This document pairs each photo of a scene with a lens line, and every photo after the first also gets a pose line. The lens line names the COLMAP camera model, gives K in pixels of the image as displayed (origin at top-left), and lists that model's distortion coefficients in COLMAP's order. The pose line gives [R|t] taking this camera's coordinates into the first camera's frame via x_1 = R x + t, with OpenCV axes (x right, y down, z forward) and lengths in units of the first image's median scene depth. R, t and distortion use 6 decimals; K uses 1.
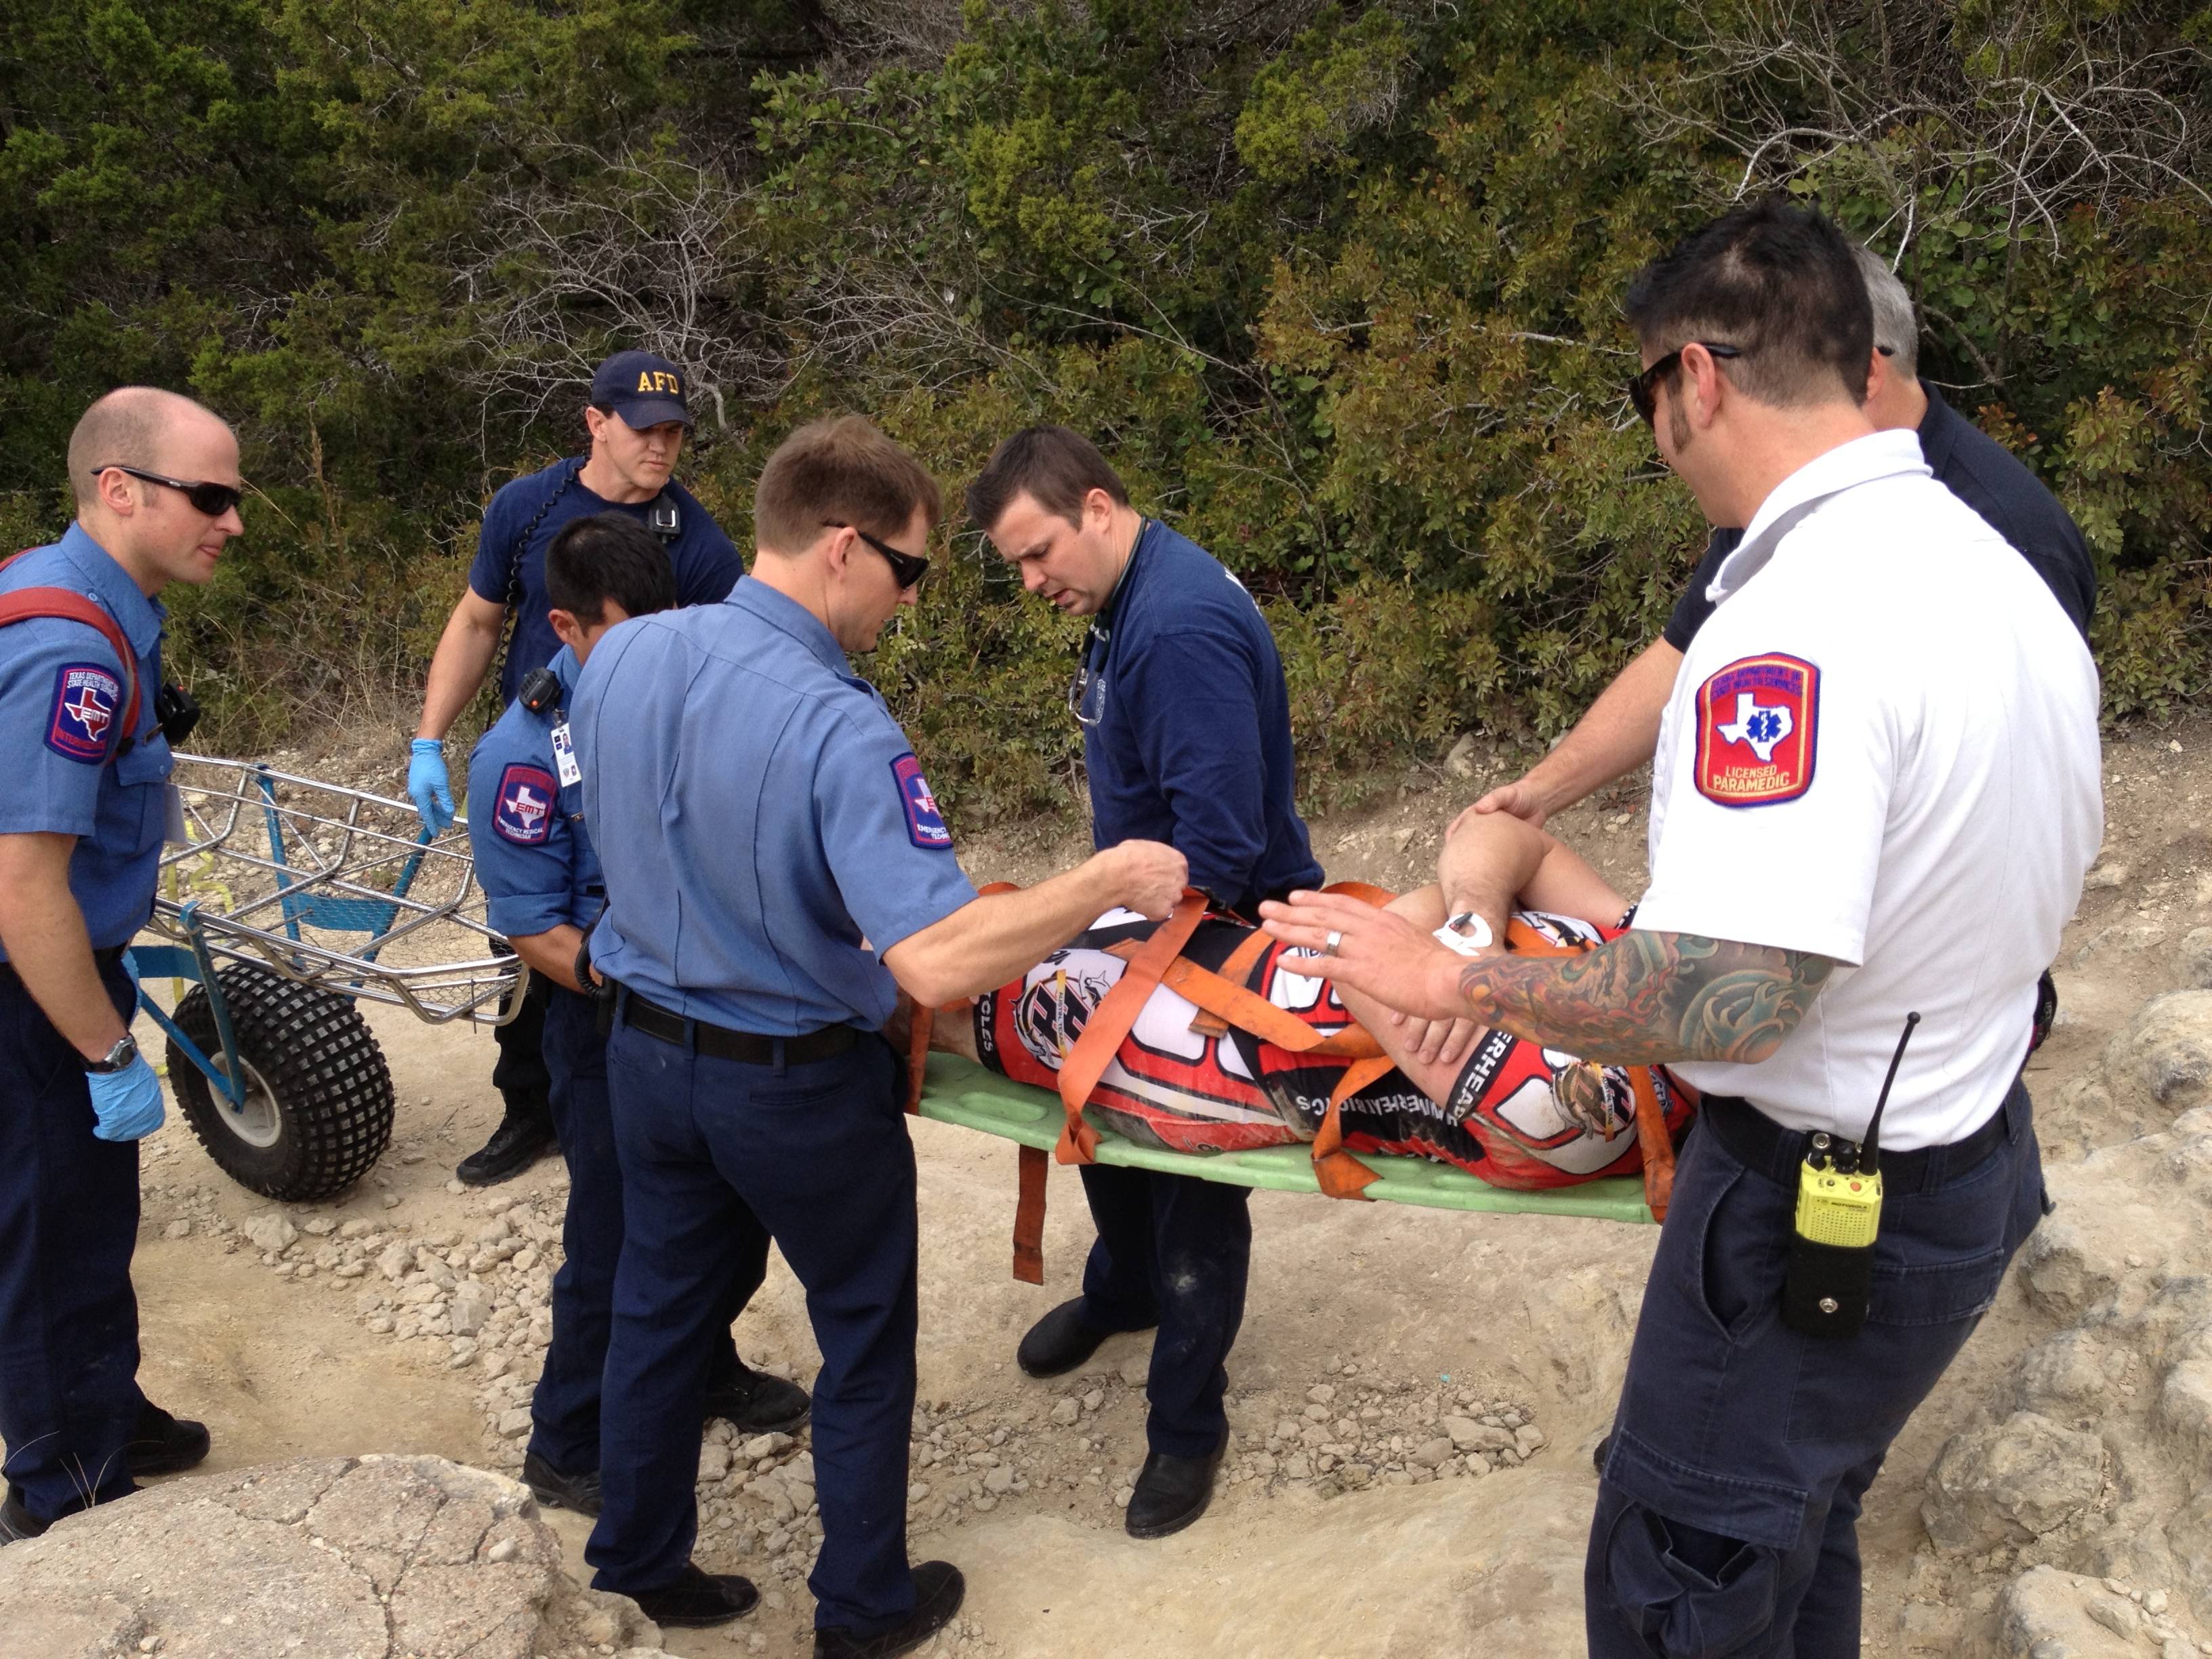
lens RADIAL K [[2116.9, 0, 1157.4], [0, 2116.9, 814.3], [0, 0, 1]] dist [0.025536, 0.000000]
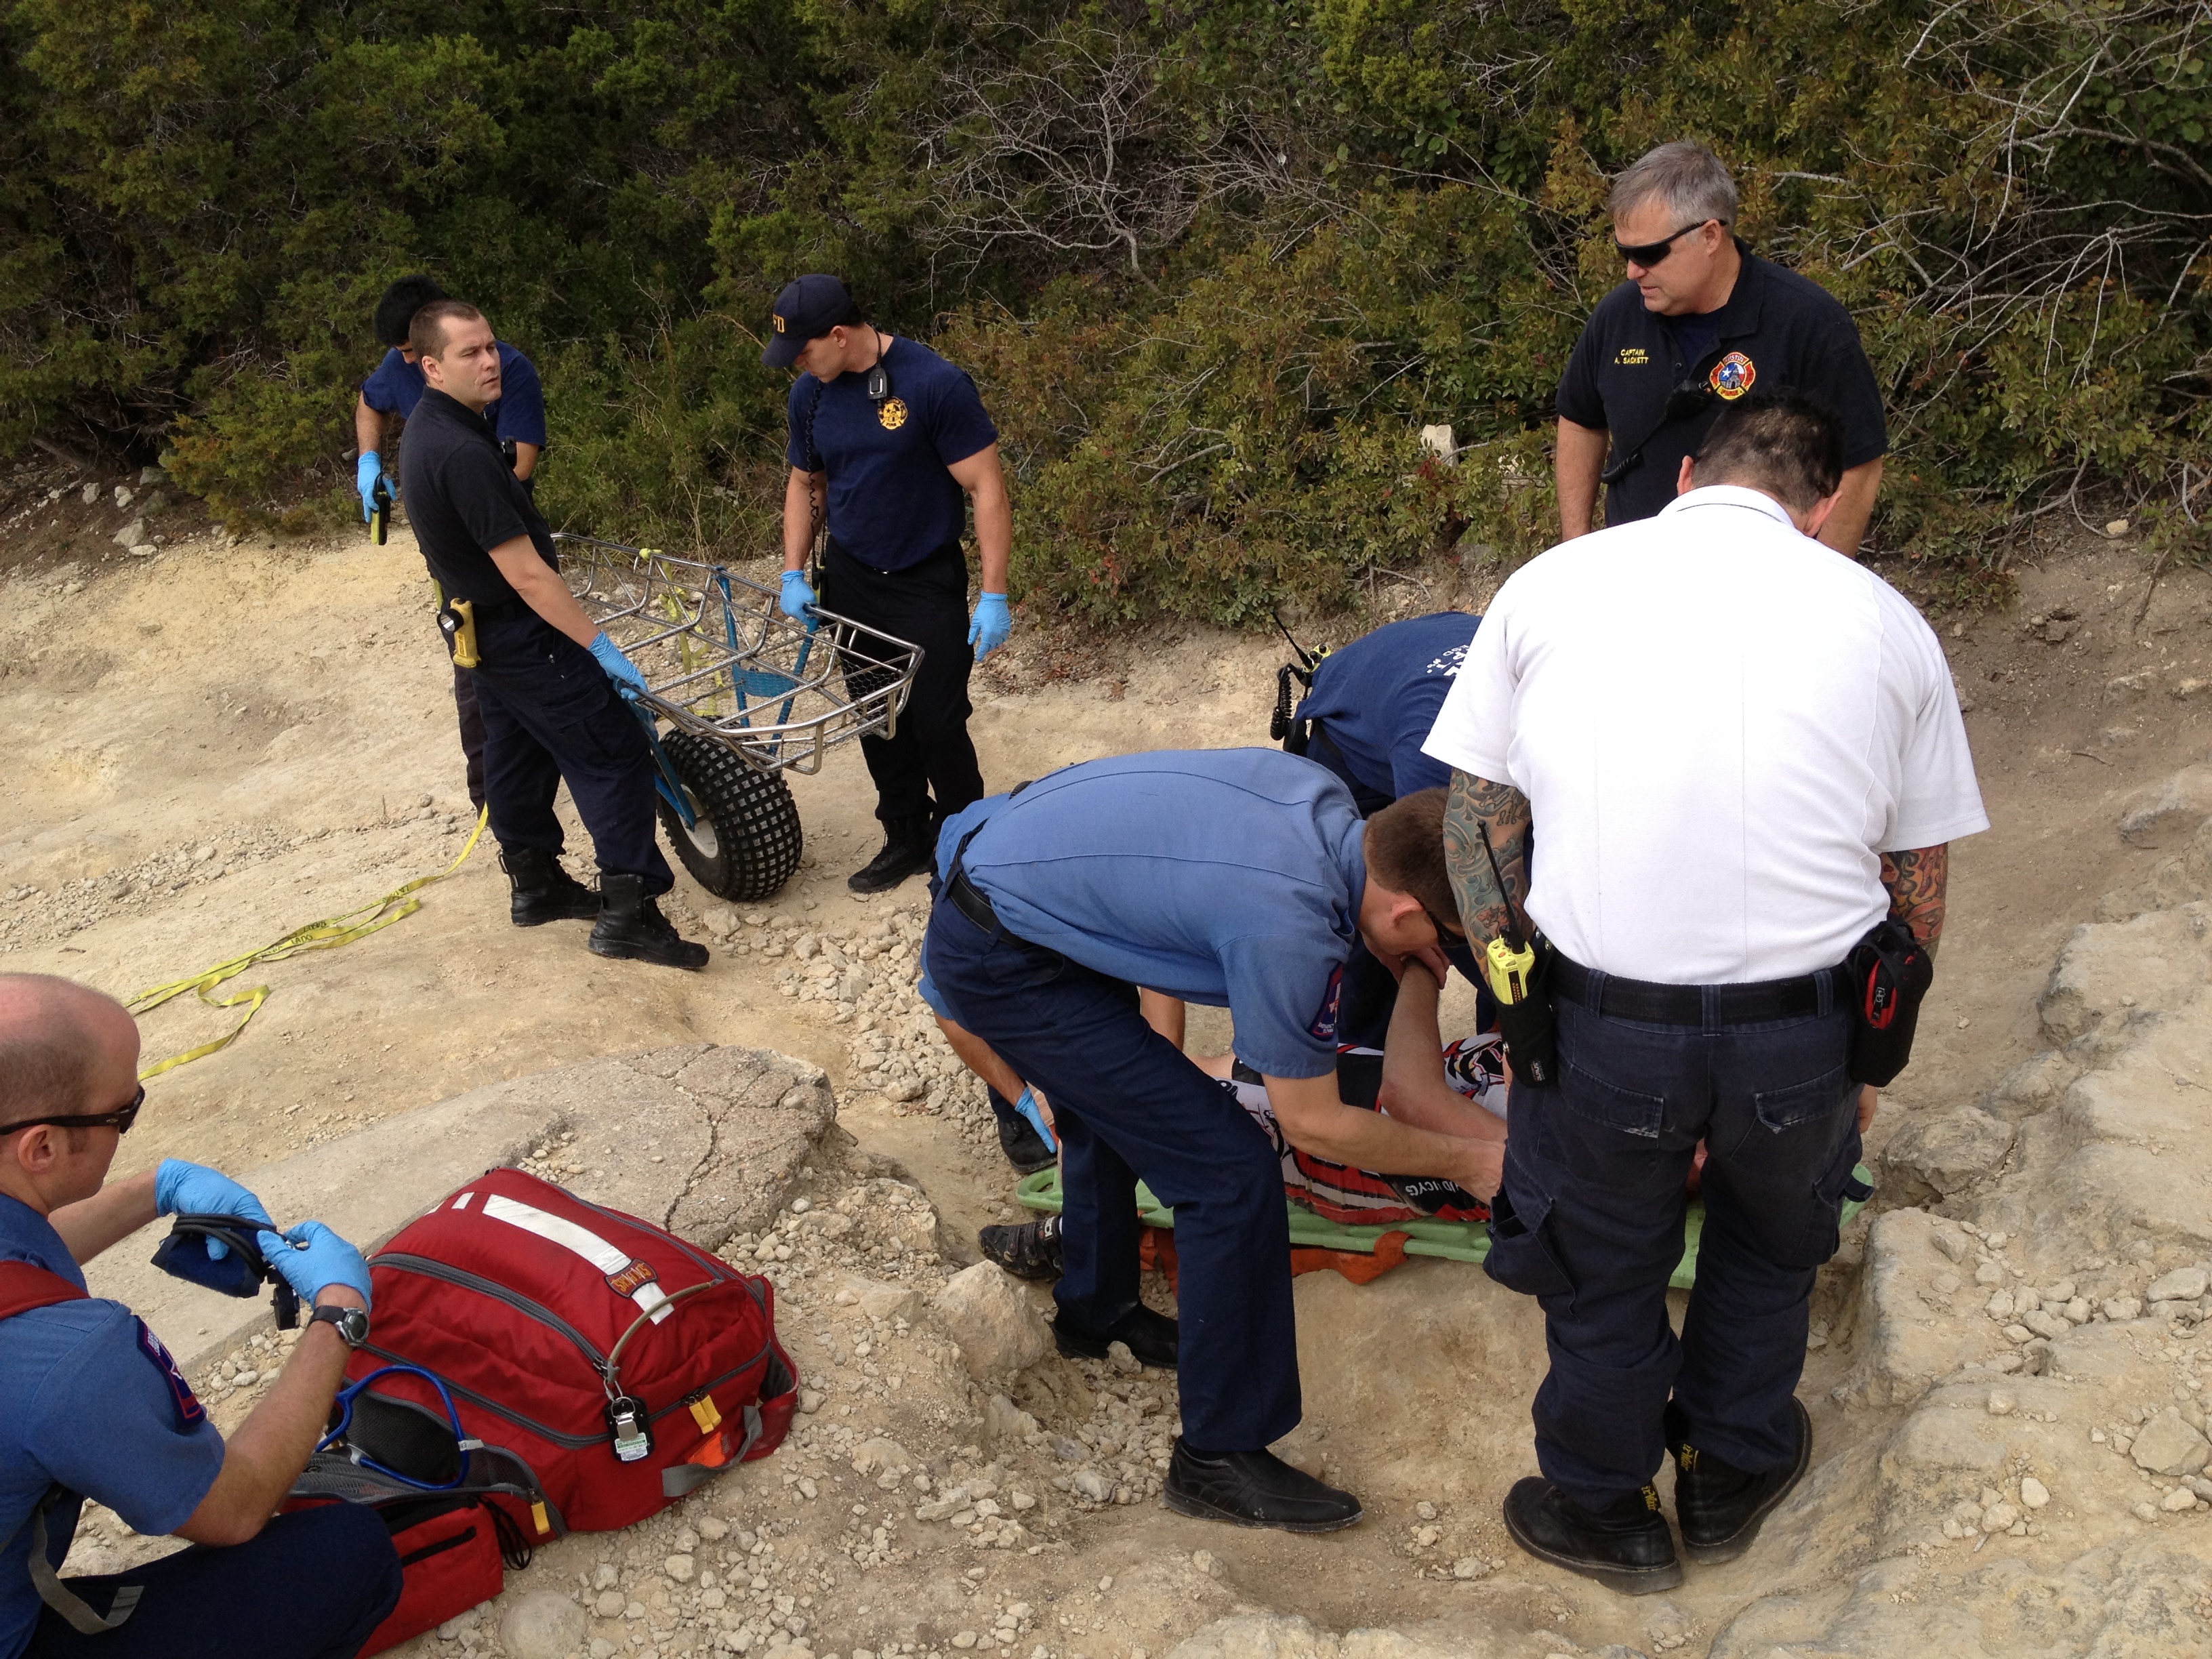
lens RADIAL K [[2116.9, 0, 1062.1], [0, 2116.9, 854.3], [0, 0, 1]] dist [0.025536, 0.000000]
pose [[0.958094, 0.051120, -0.281857, 0.143883], [-0.023102, 0.994532, 0.101848, 0.015580], [0.285522, -0.091069, 0.954035, -0.165589]]
